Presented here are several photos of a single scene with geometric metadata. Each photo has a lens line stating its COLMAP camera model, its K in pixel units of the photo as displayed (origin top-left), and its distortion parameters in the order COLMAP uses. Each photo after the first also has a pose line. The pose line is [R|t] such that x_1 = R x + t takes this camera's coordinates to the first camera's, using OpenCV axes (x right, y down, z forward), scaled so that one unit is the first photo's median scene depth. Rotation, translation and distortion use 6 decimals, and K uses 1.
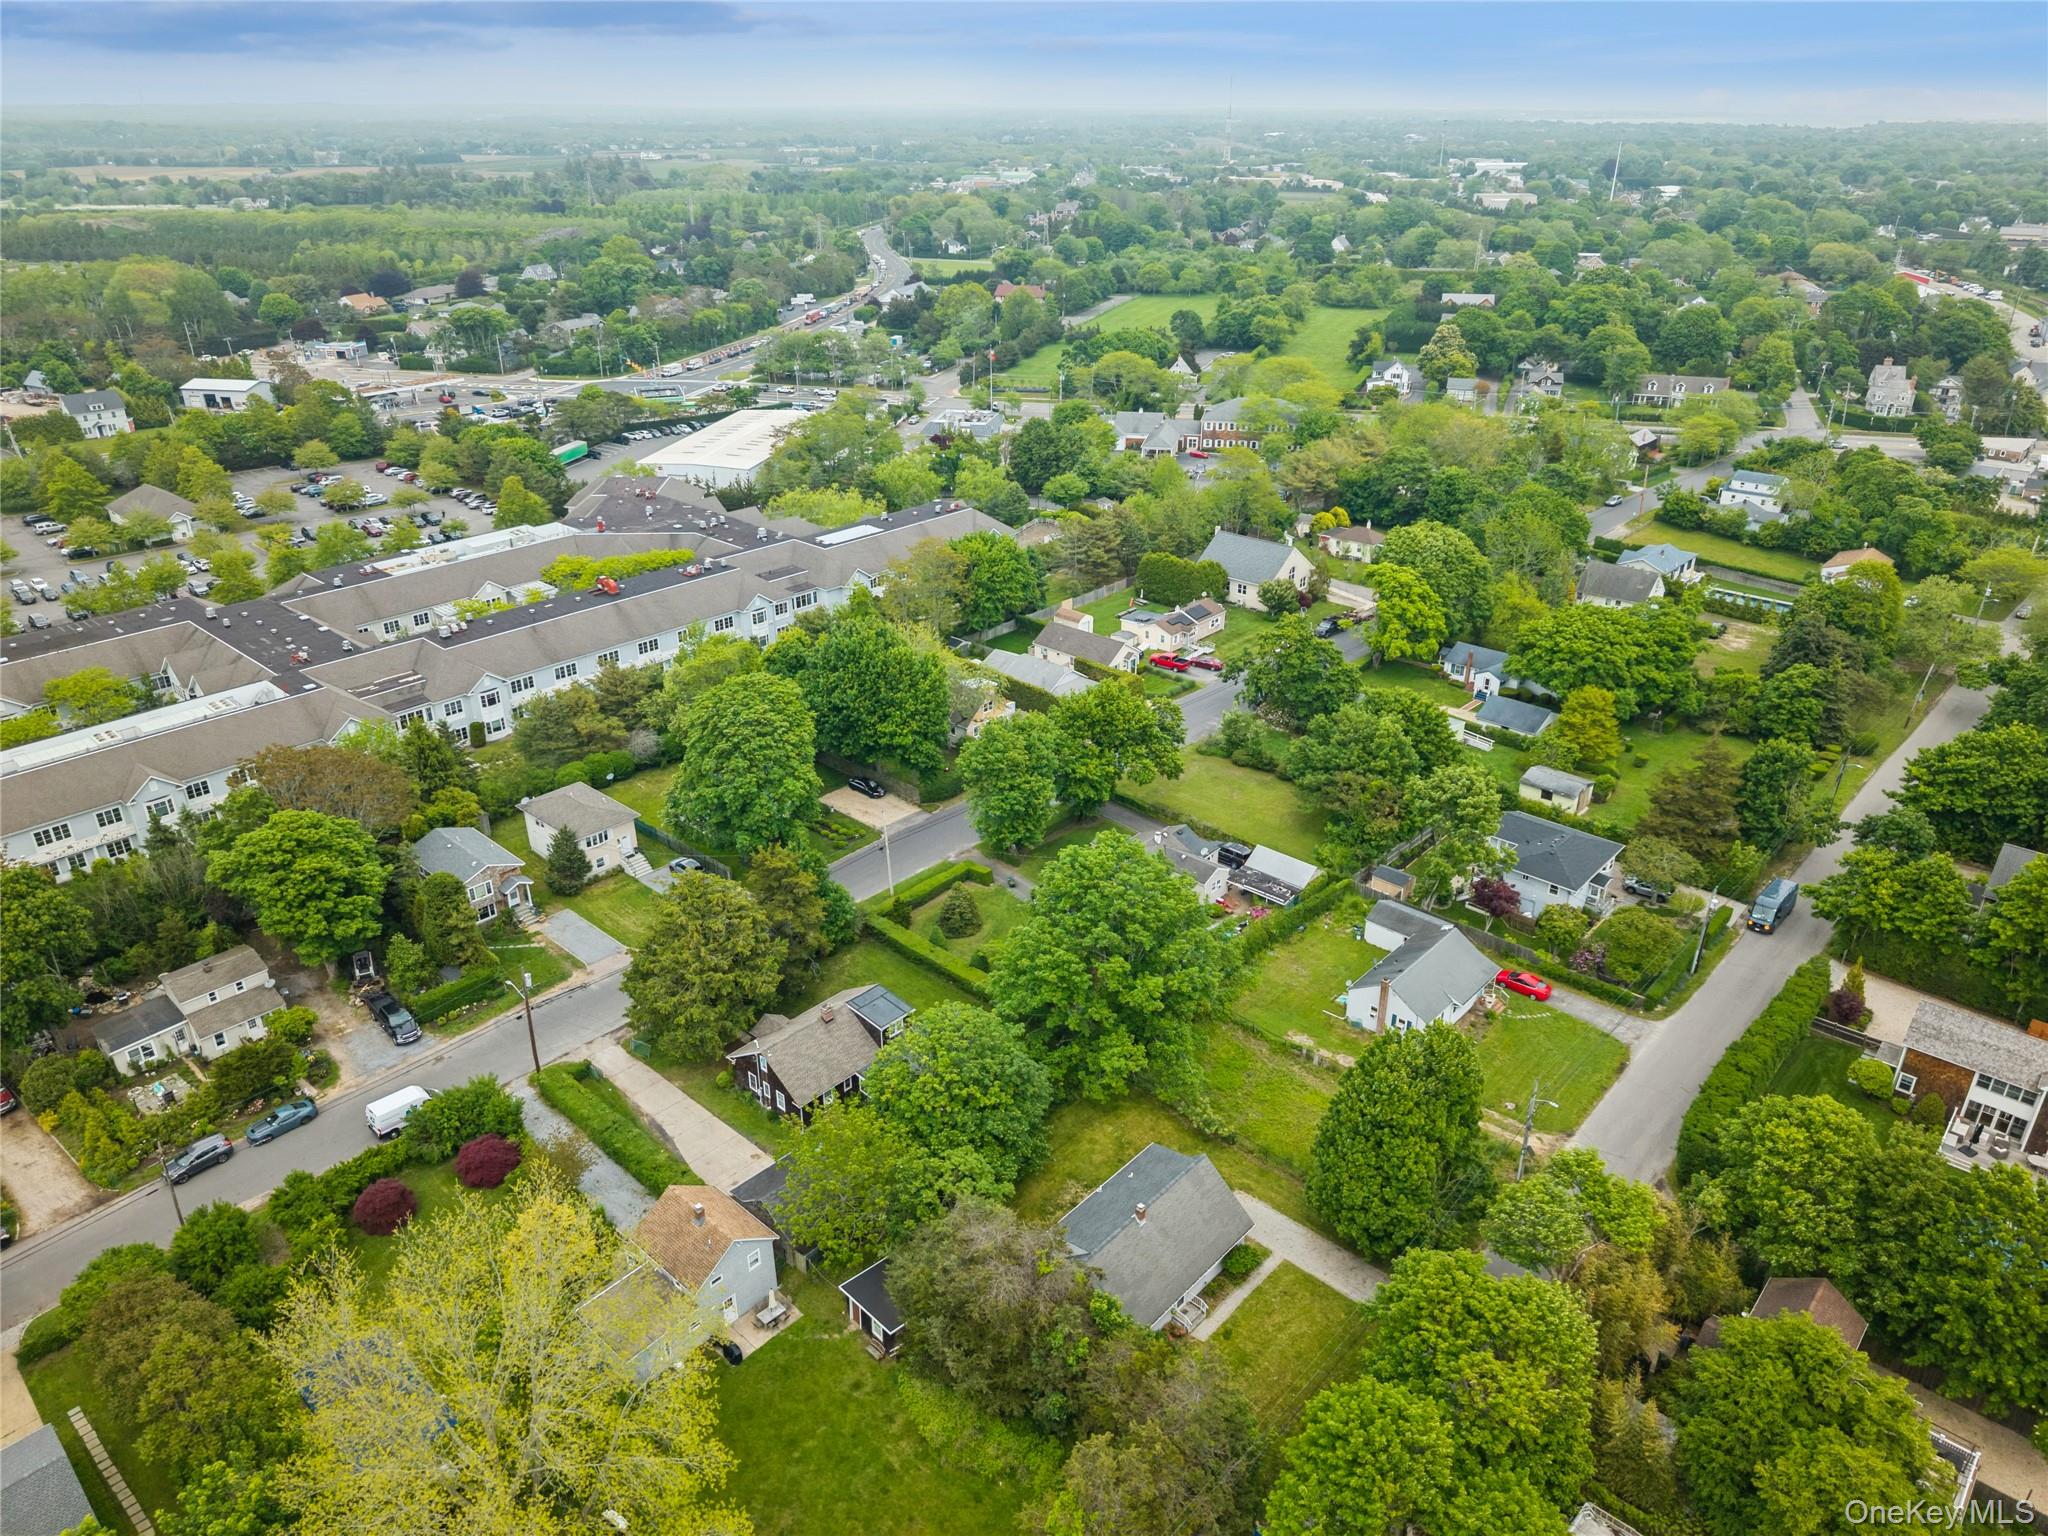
lens RADIAL K [[1366.5, 0, 1002.1], [0, 1366.5, 750.9], [0, 0, 1]] dist [0.026050, -0.026584]
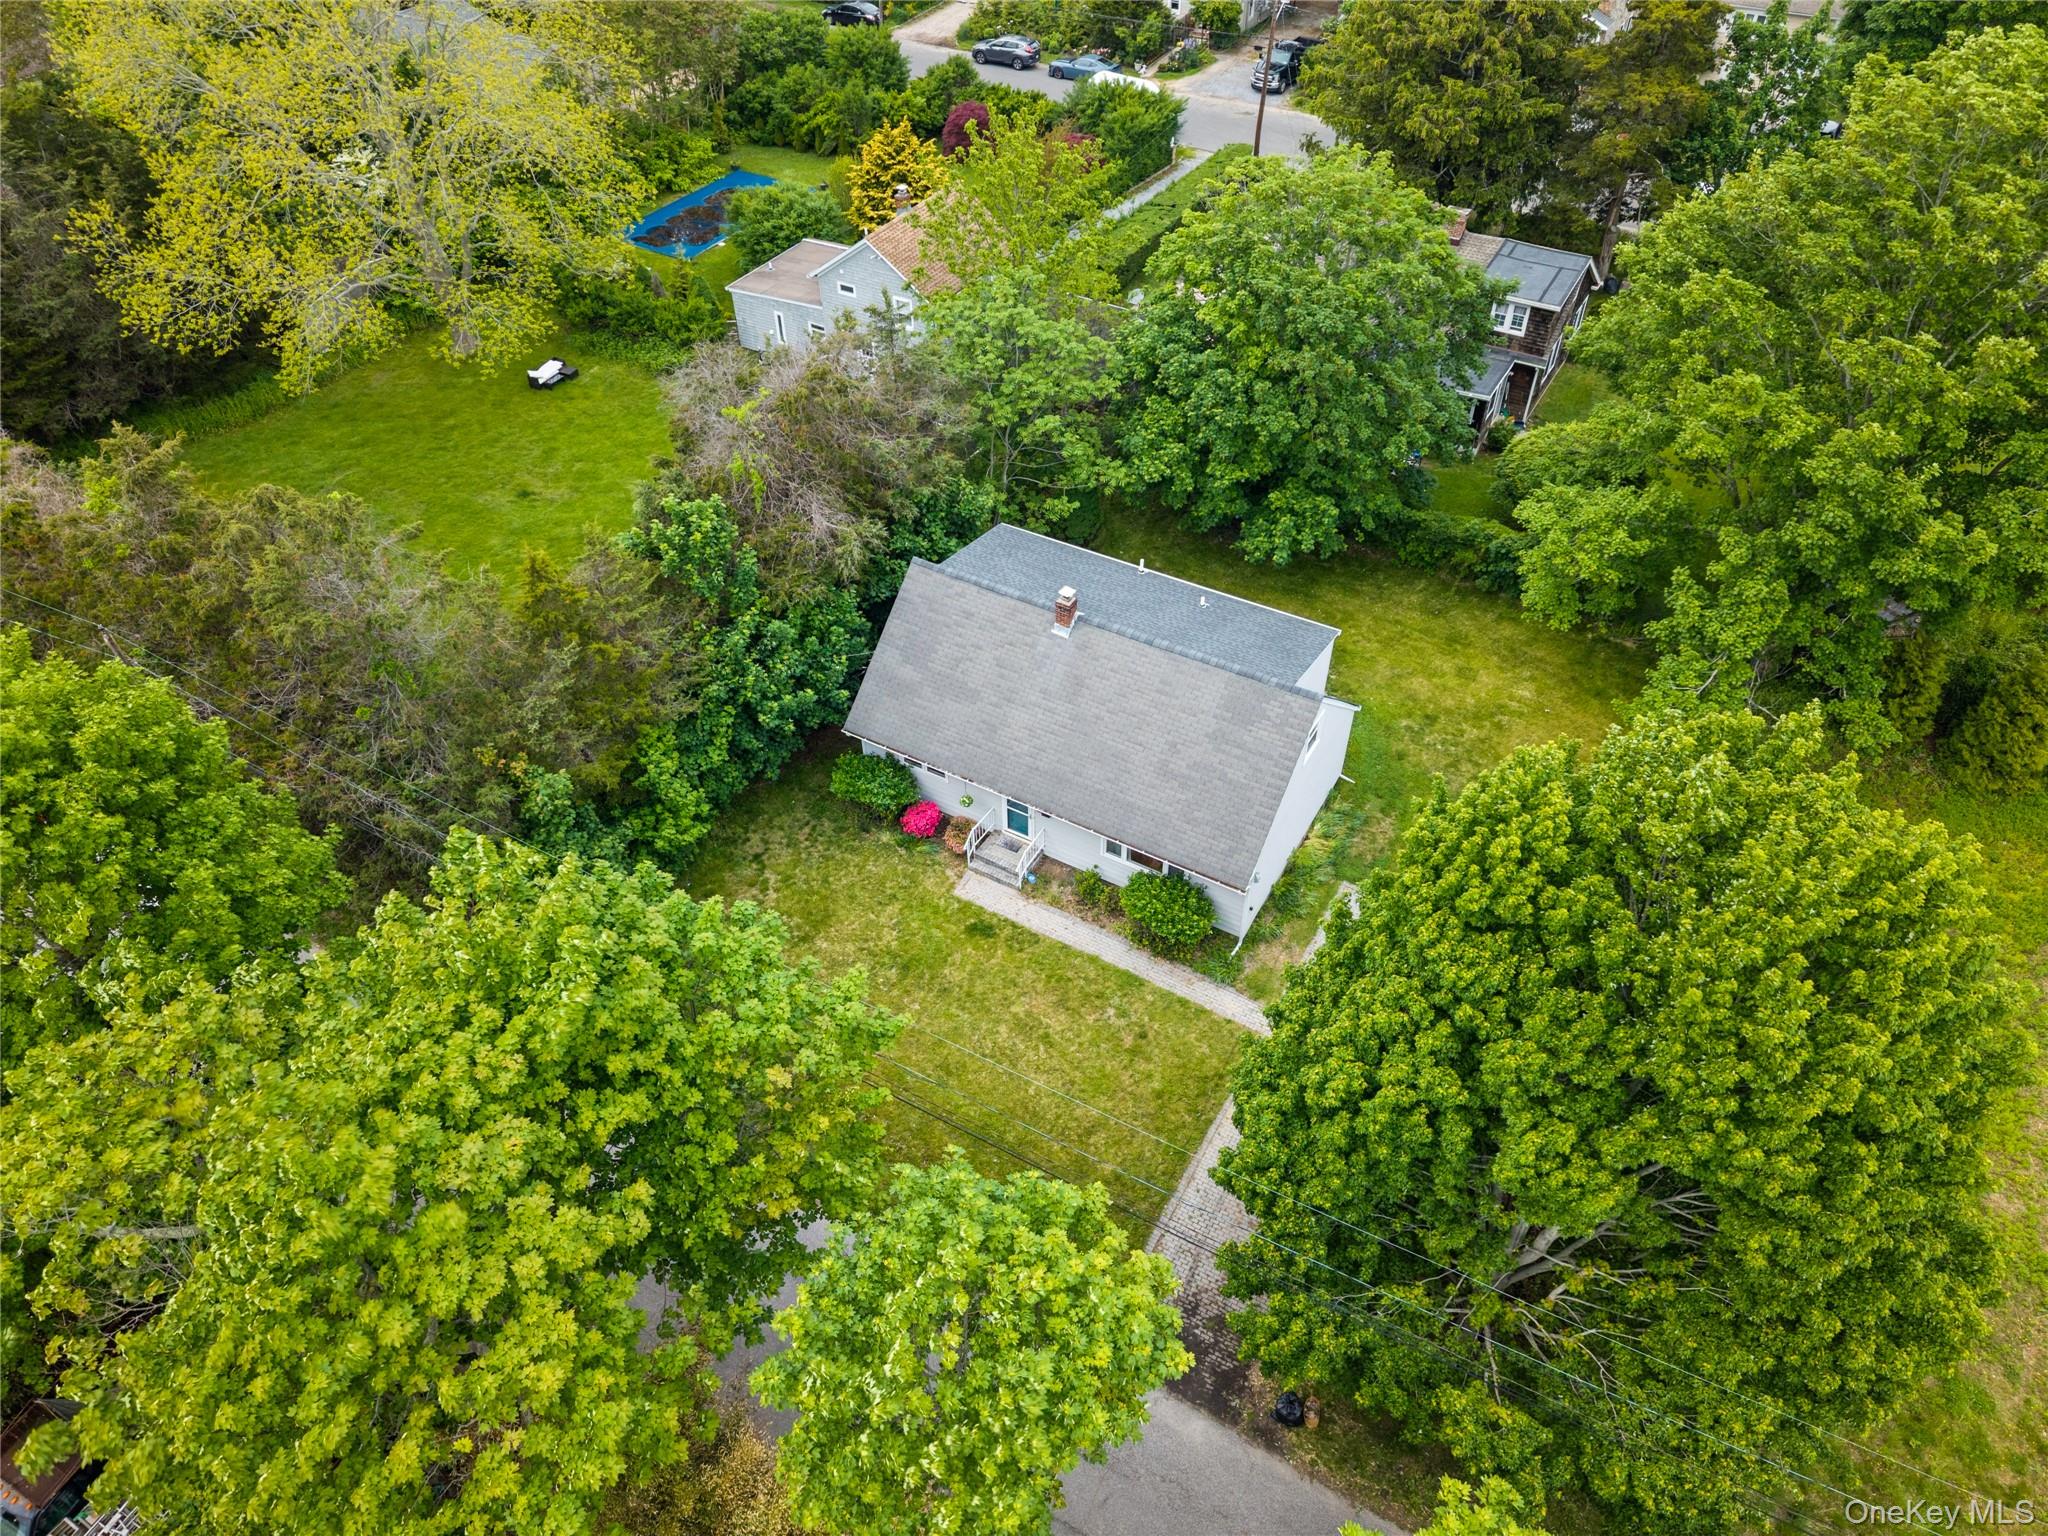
lens RADIAL K [[1366.5, 0, 1016.2], [0, 1366.5, 764.7], [0, 0, 1]] dist [0.026050, -0.026584]
pose [[0.216850, 0.681524, -0.698928, 0.368487], [-0.406514, 0.713977, 0.570073, 0.111296], [0.887537, 0.160504, 0.431875, 0.683441]]
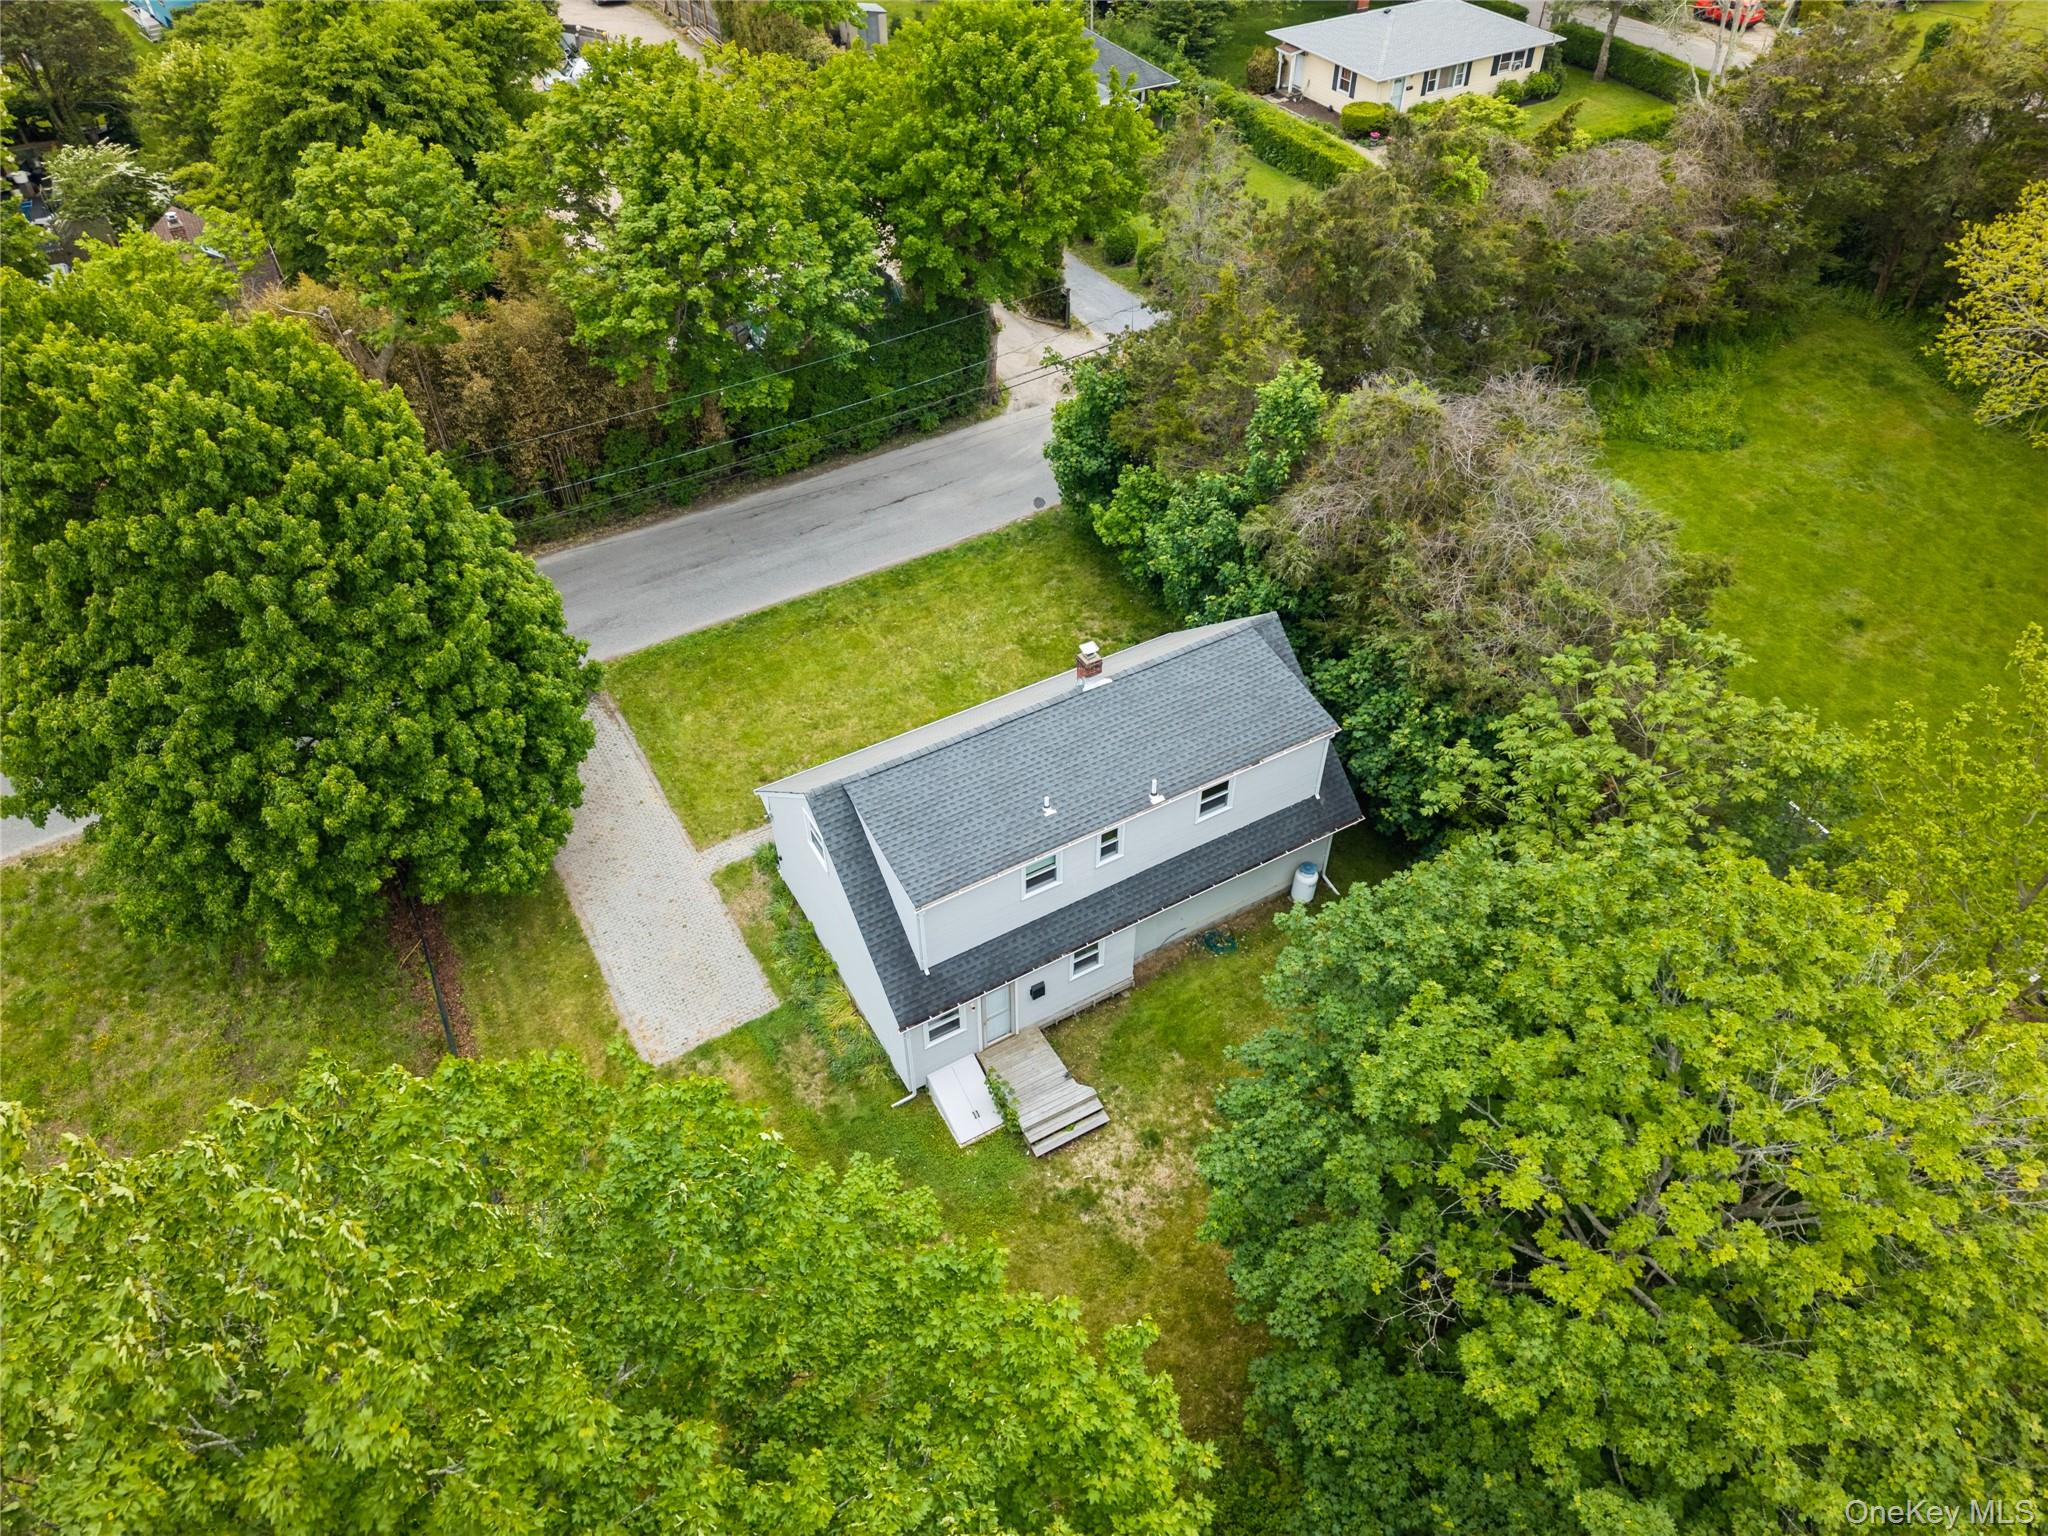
lens RADIAL K [[1366.5, 0, 1032.0], [0, 1366.5, 781.1], [0, 0, 1]] dist [0.026050, -0.026584]
pose [[-0.954694, -0.195842, 0.224067, 0.023980], [0.140146, 0.368337, 0.919068, 0.008177], [-0.262524, 0.908831, -0.324203, 0.975482]]
